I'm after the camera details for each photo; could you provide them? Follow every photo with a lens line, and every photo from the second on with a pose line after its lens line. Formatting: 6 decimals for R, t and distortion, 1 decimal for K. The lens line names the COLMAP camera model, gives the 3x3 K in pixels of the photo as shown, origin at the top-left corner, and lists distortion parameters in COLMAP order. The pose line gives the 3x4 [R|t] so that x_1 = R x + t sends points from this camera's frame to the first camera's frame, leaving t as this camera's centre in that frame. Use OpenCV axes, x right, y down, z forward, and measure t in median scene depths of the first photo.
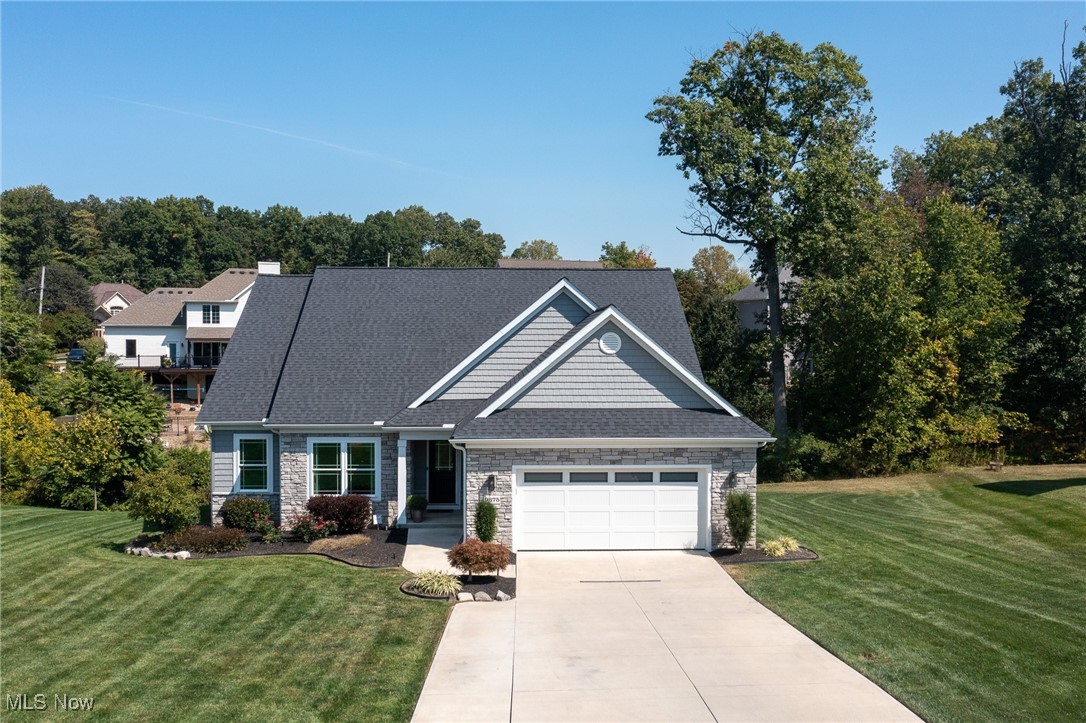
lens RADIAL K [[916.1, 0, 543.0], [0, 916.1, 361.5], [0, 0, 1]] dist [-0.008922, -0.005482]
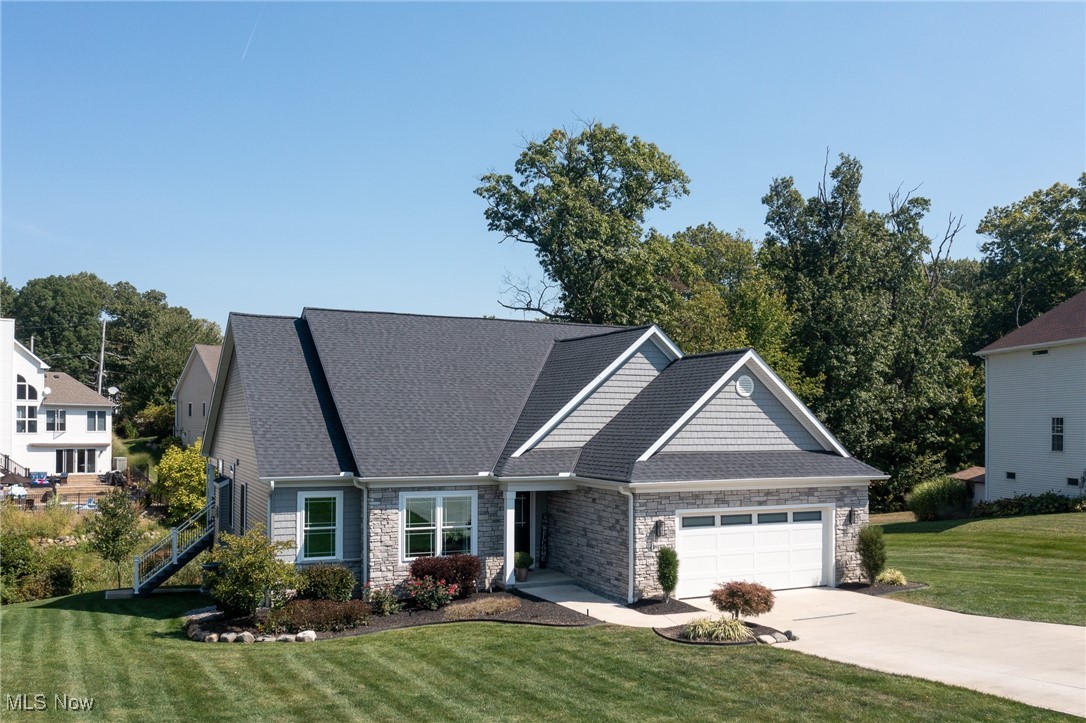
lens RADIAL K [[884.7, 0, 542.9], [0, 884.7, 398.3], [0, 0, 1]] dist [-0.005732, 0.000839]
pose [[0.922883, 0.014468, 0.384808, -0.507030], [0.006607, 0.998552, -0.053389, 0.043896], [-0.385023, 0.051815, 0.921451, 0.184952]]
